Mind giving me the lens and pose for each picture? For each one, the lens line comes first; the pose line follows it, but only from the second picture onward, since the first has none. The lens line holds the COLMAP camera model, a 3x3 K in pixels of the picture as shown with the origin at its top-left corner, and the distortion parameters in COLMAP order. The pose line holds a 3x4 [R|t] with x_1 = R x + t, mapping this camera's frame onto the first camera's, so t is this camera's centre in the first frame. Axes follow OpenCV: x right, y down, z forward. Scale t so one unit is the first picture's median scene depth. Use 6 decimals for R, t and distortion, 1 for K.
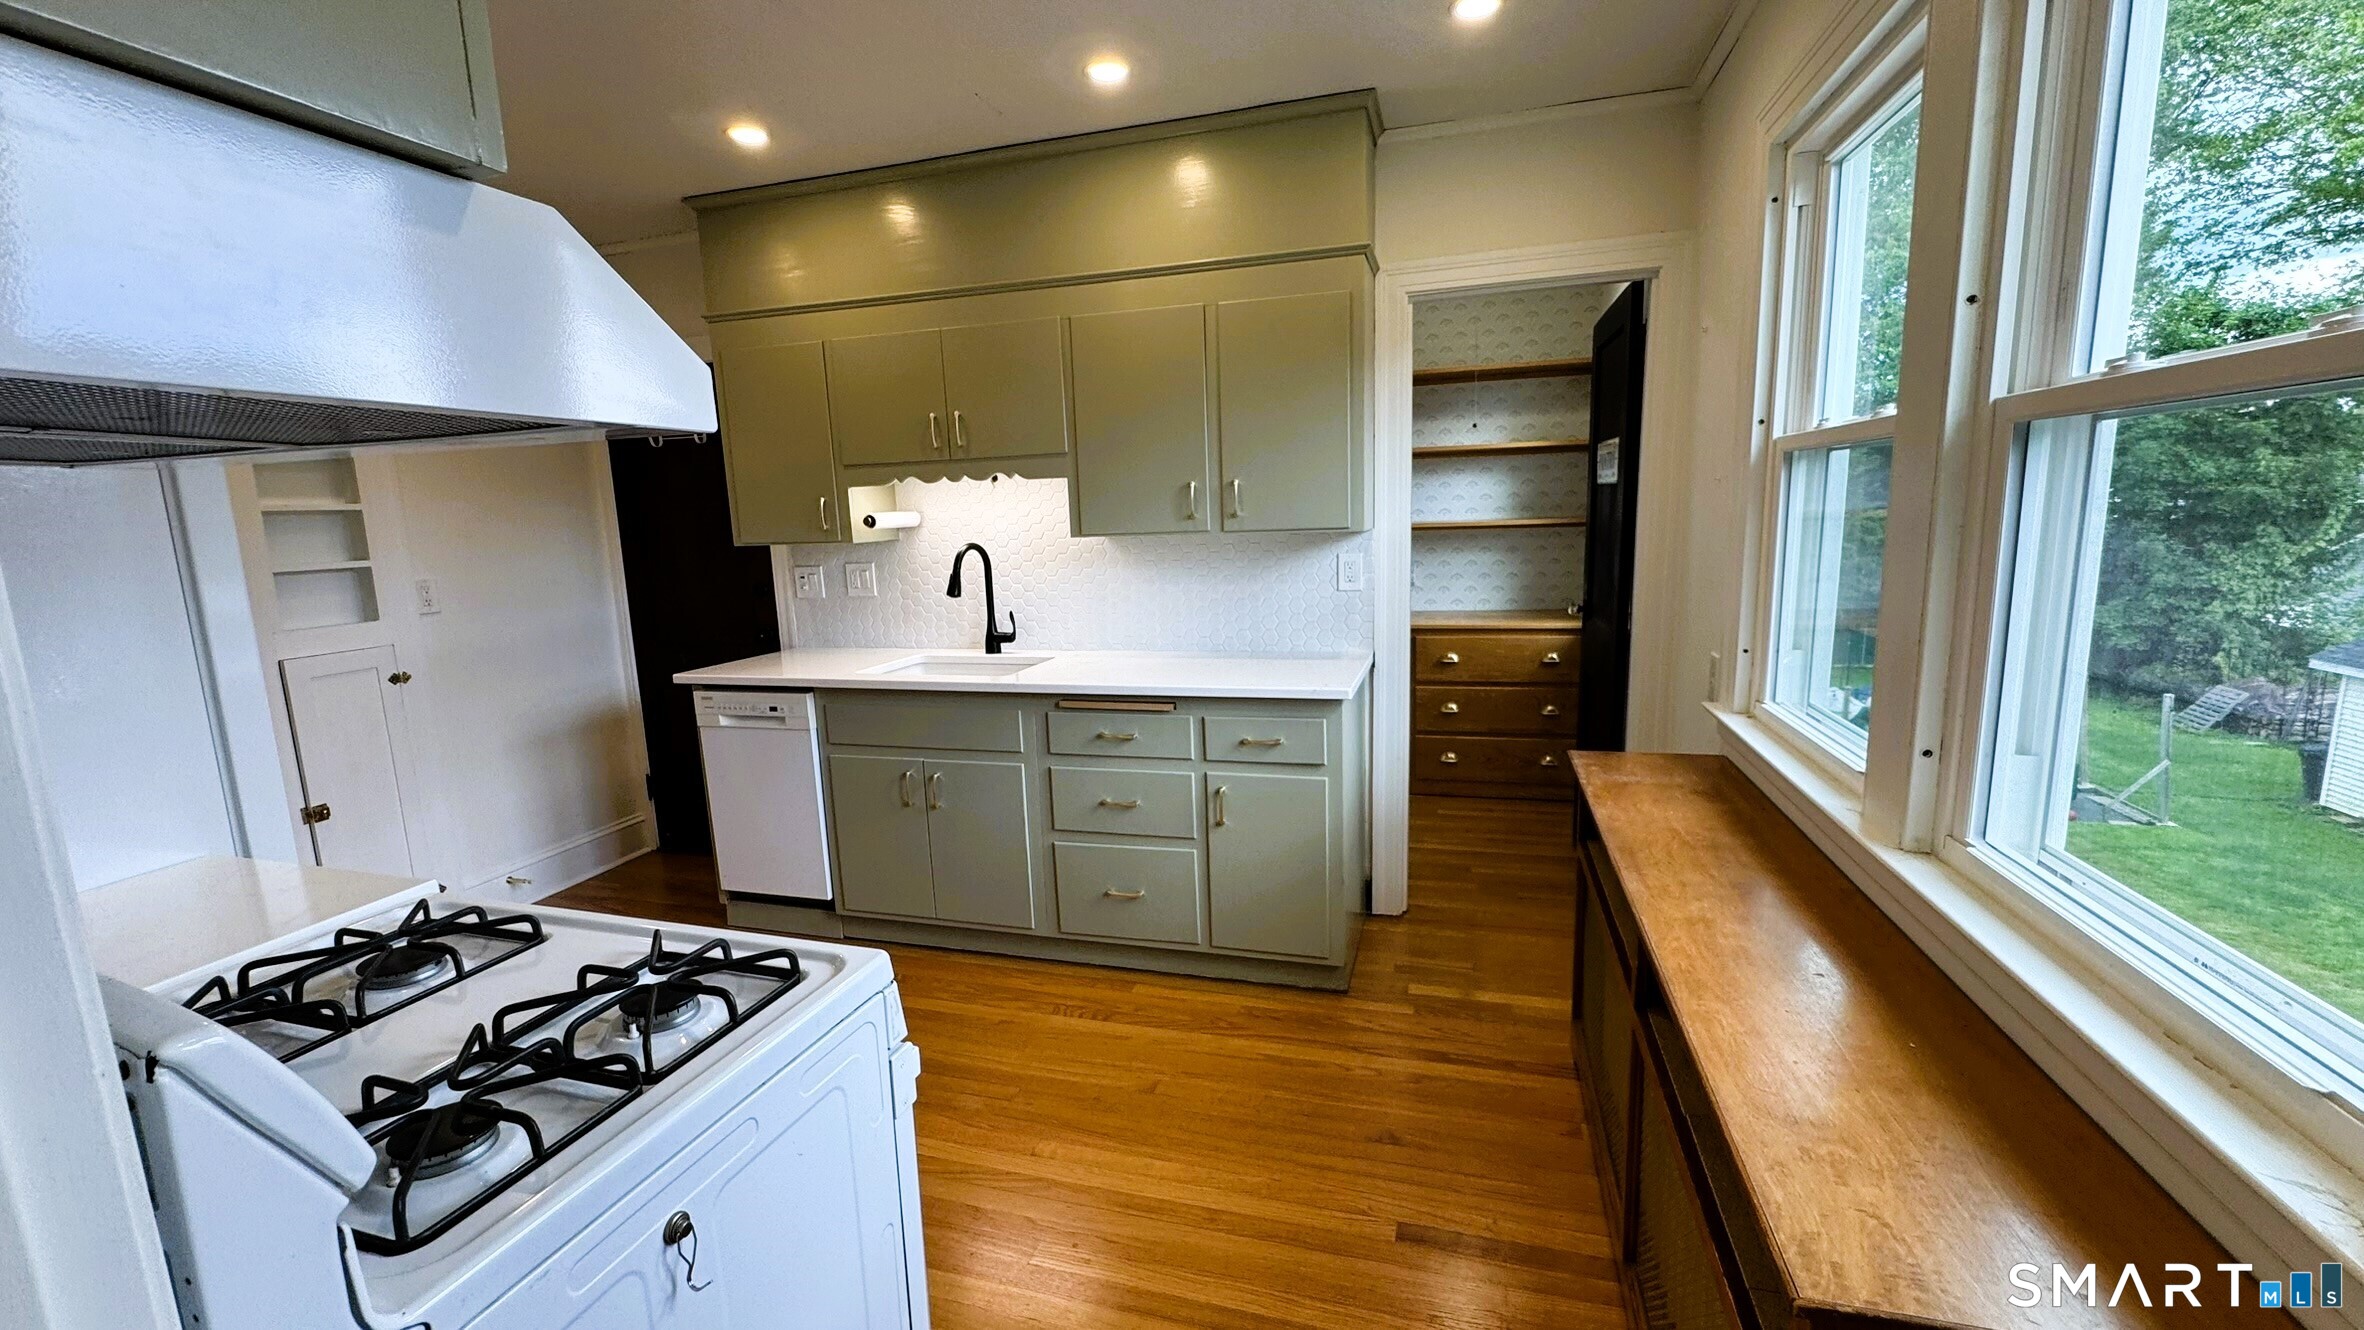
lens RADIAL K [[952.0, 0, 1175.5], [0, 952.0, 665.3], [0, 0, 1]] dist [-0.000118, -0.000238]
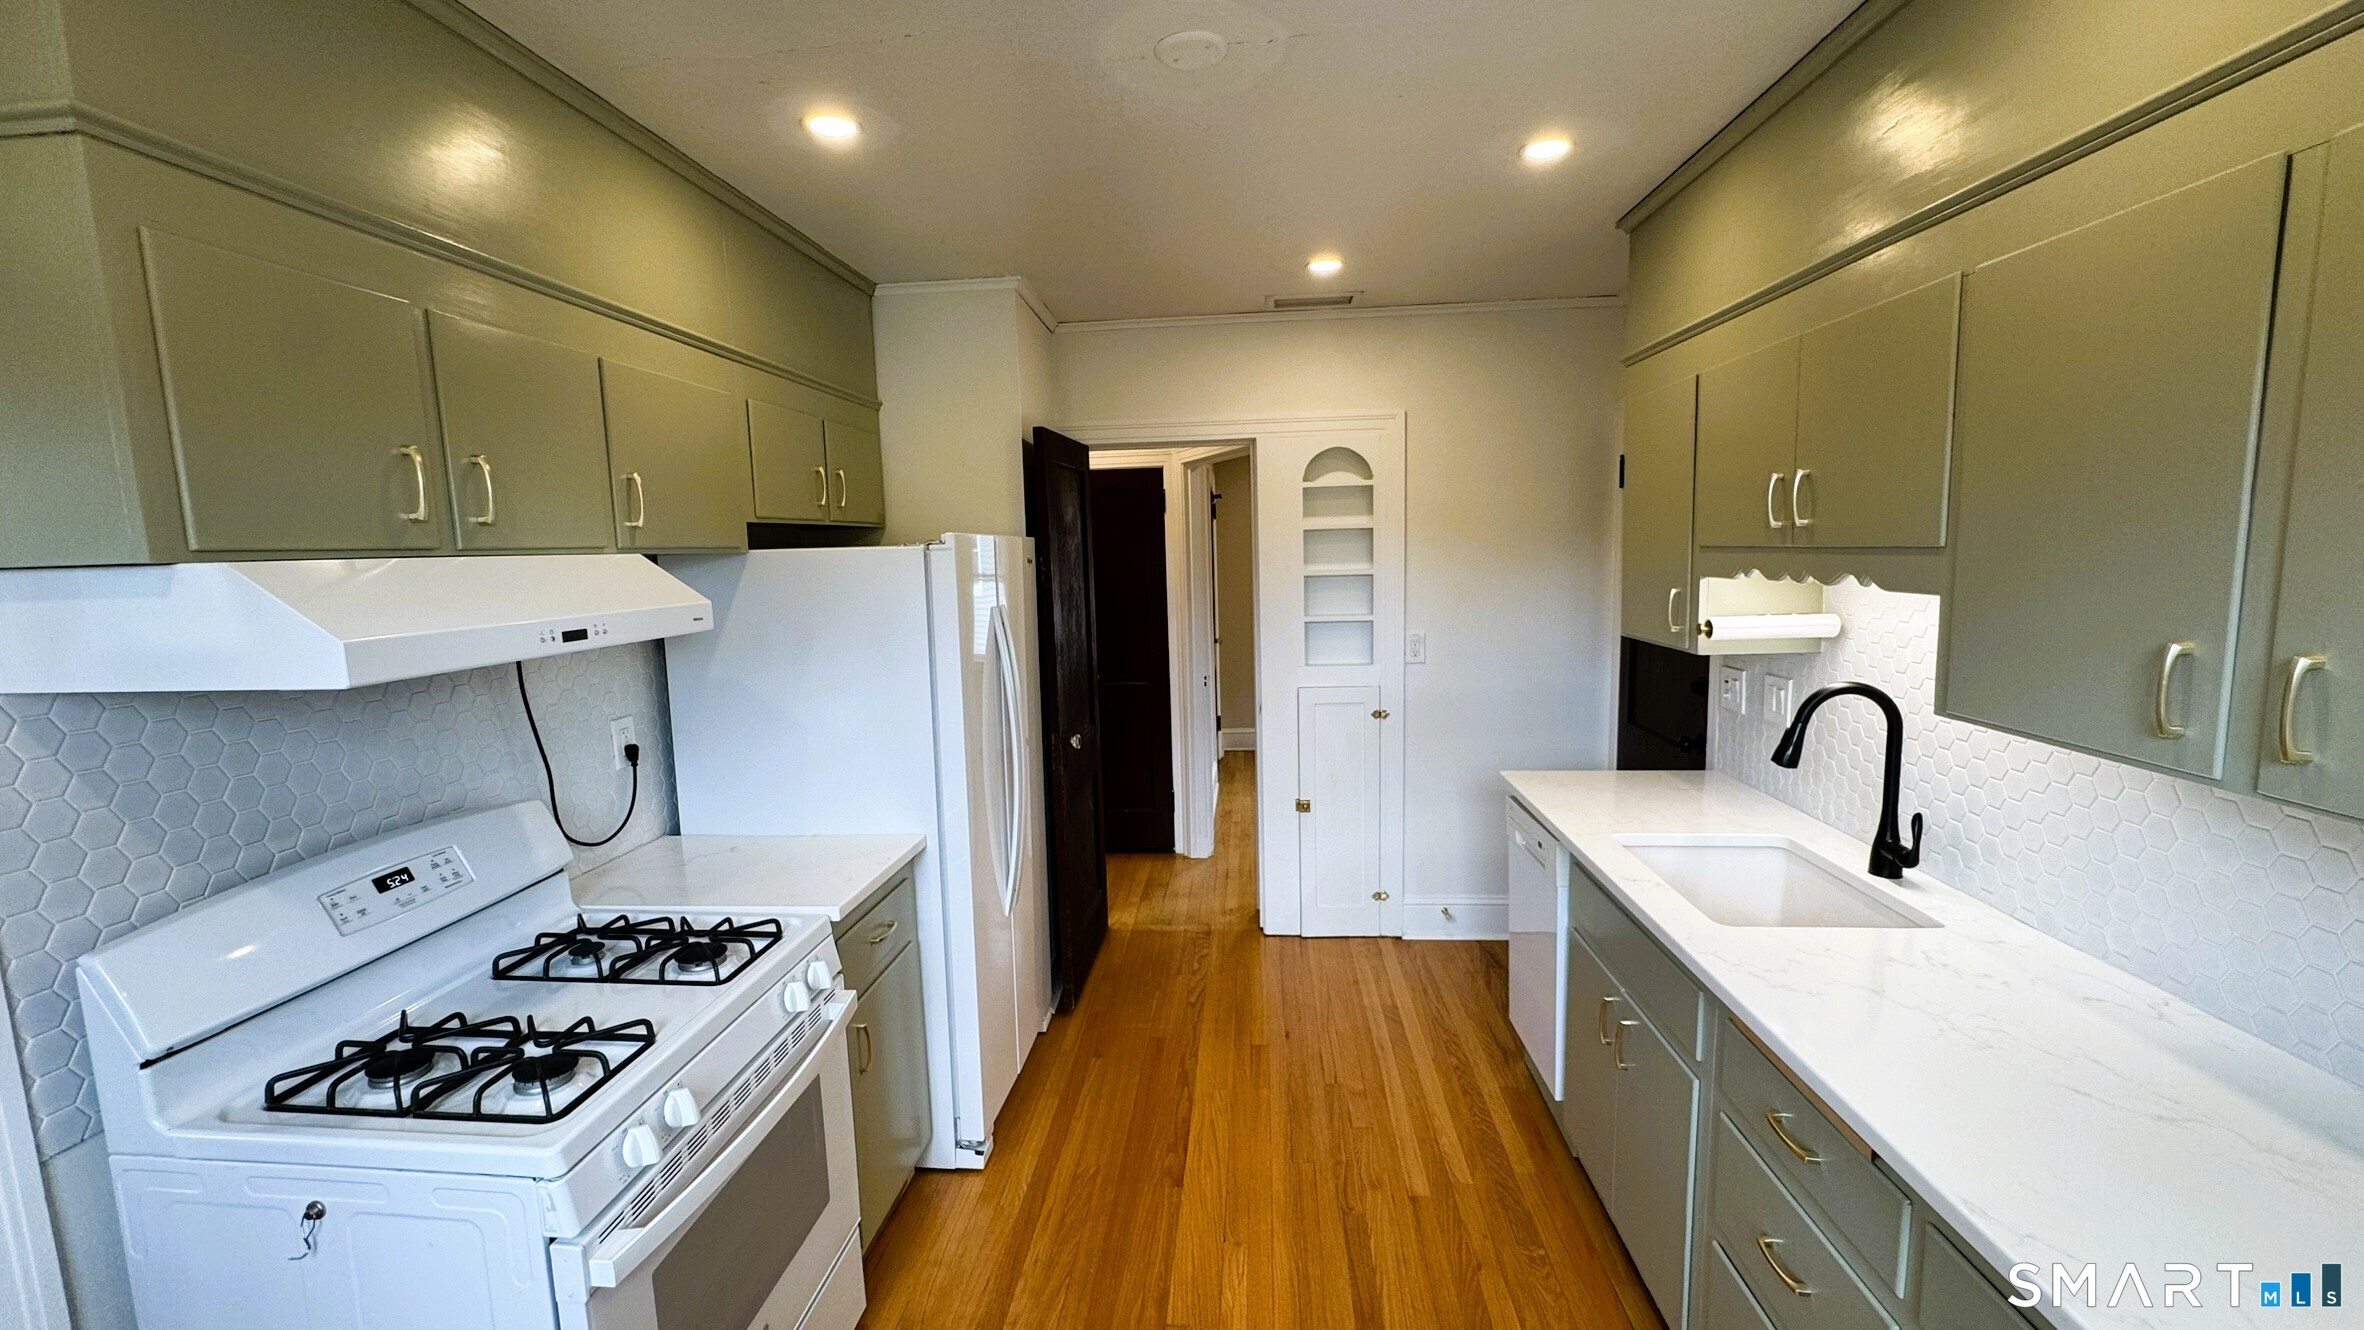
lens RADIAL K [[951.1, 0, 1178.0], [0, 951.1, 664.9], [0, 0, 1]] dist [-0.002668, 0.000047]
pose [[0.209129, 0.150623, -0.966218, 0.283041], [-0.139350, 0.982573, 0.123012, -0.165082], [0.967908, 0.108917, 0.226474, 0.499364]]
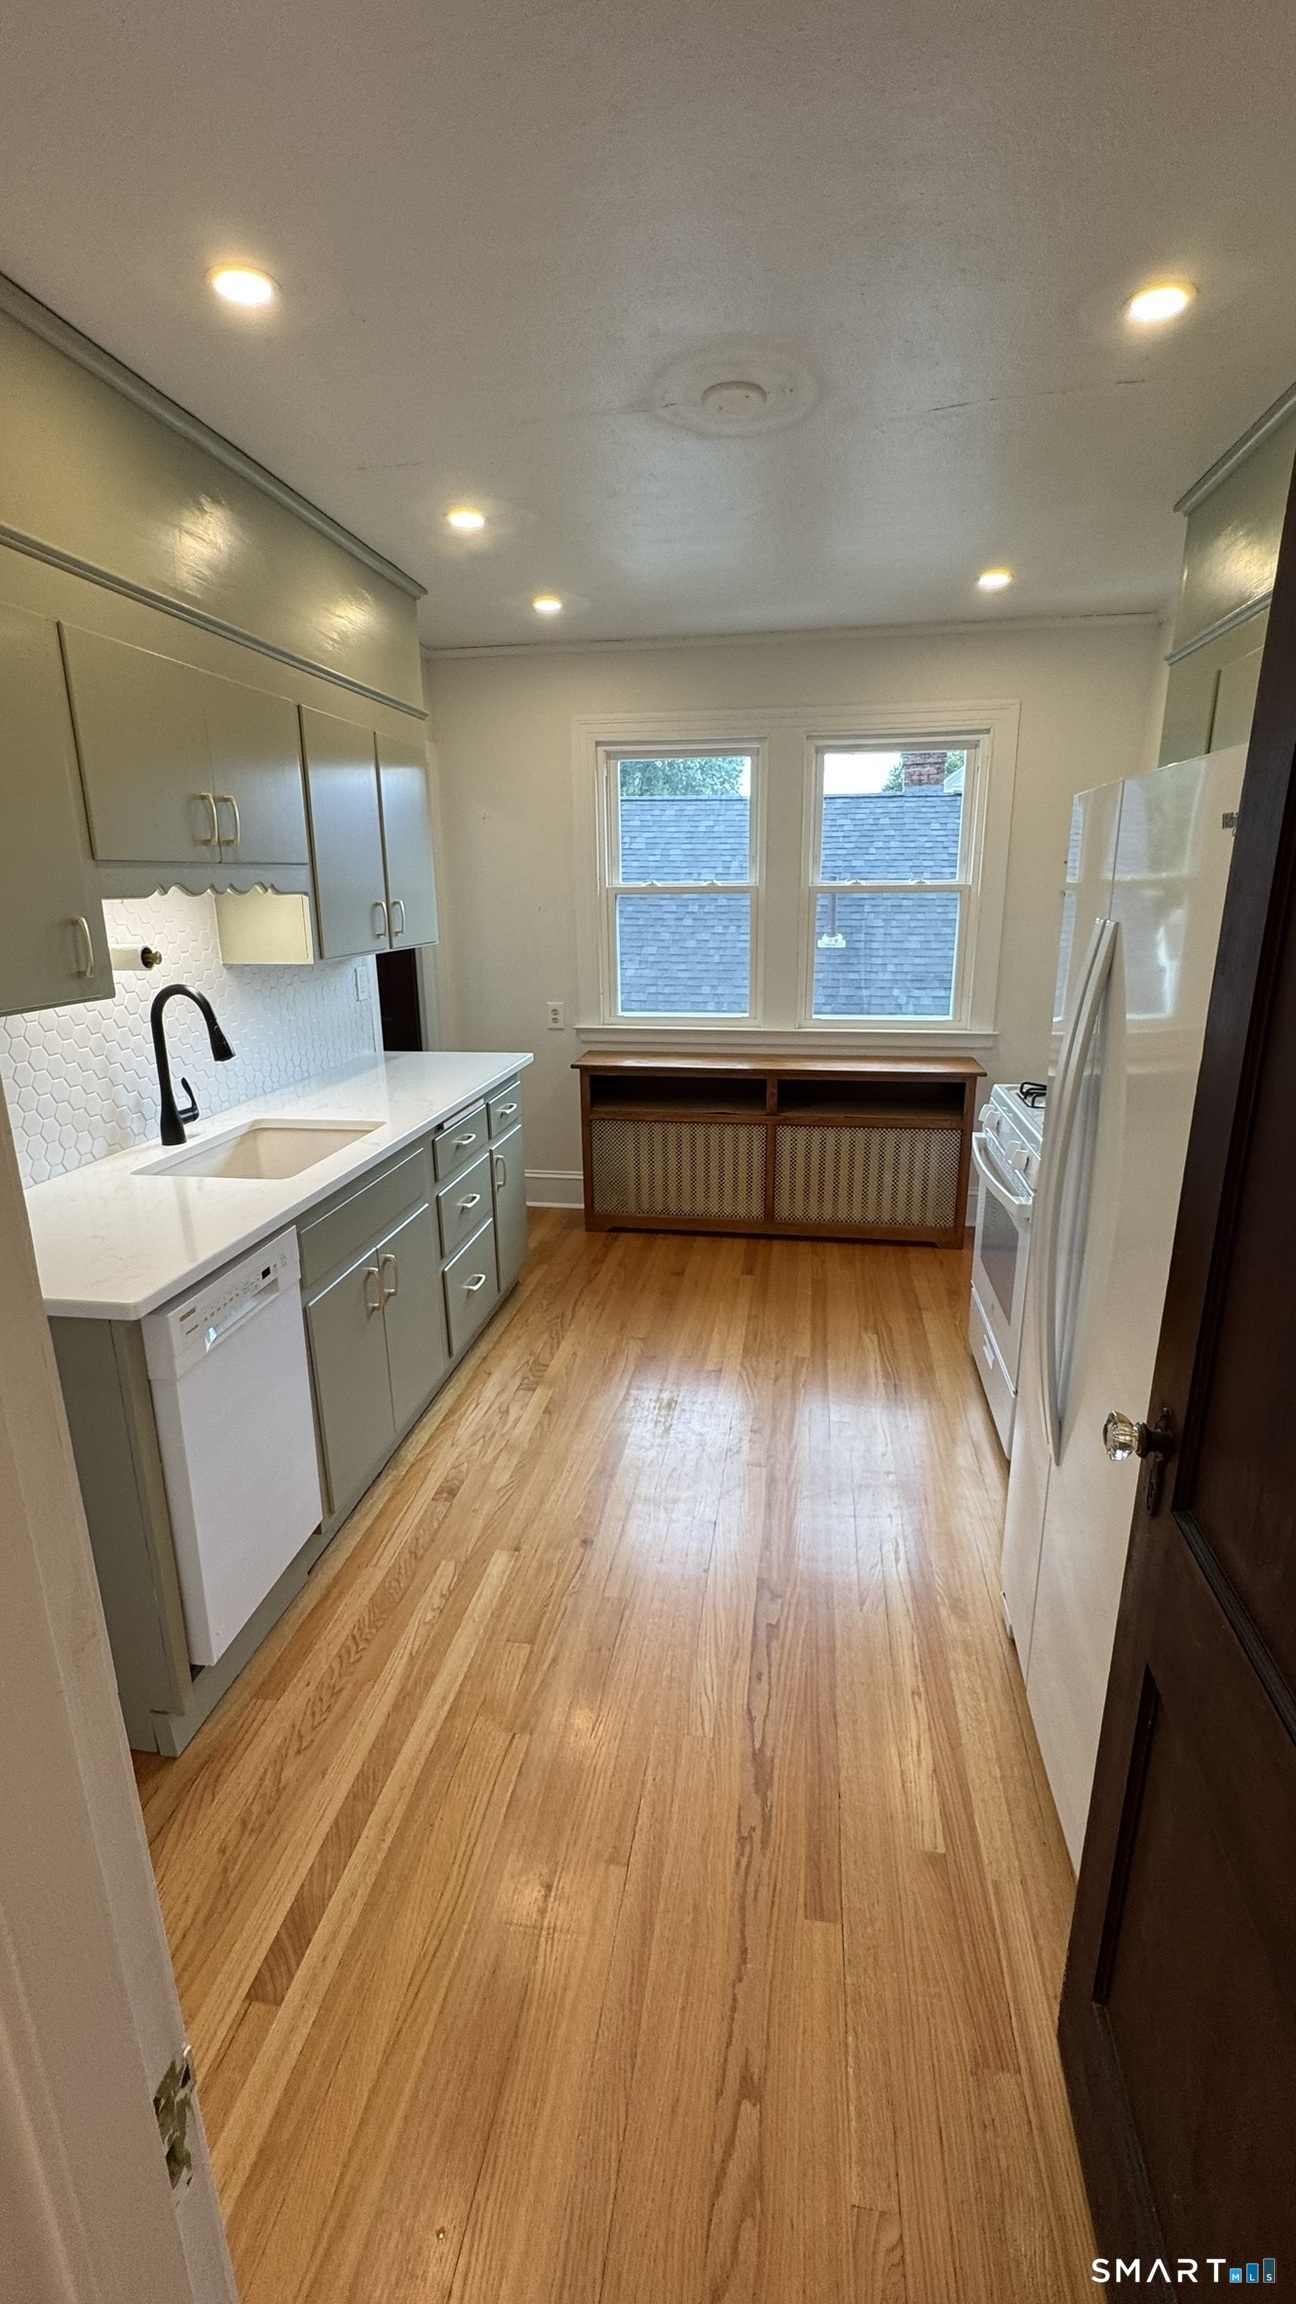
lens RADIAL K [[966.2, 0, 647.2], [0, 966.2, 1146.8], [0, 0, 1]] dist [-0.001942, 0.000076]
pose [[-0.129130, -0.227841, 0.965098, -1.035868], [0.175966, 0.952535, 0.248420, -0.140948], [-0.975890, 0.201903, -0.082909, 0.806784]]
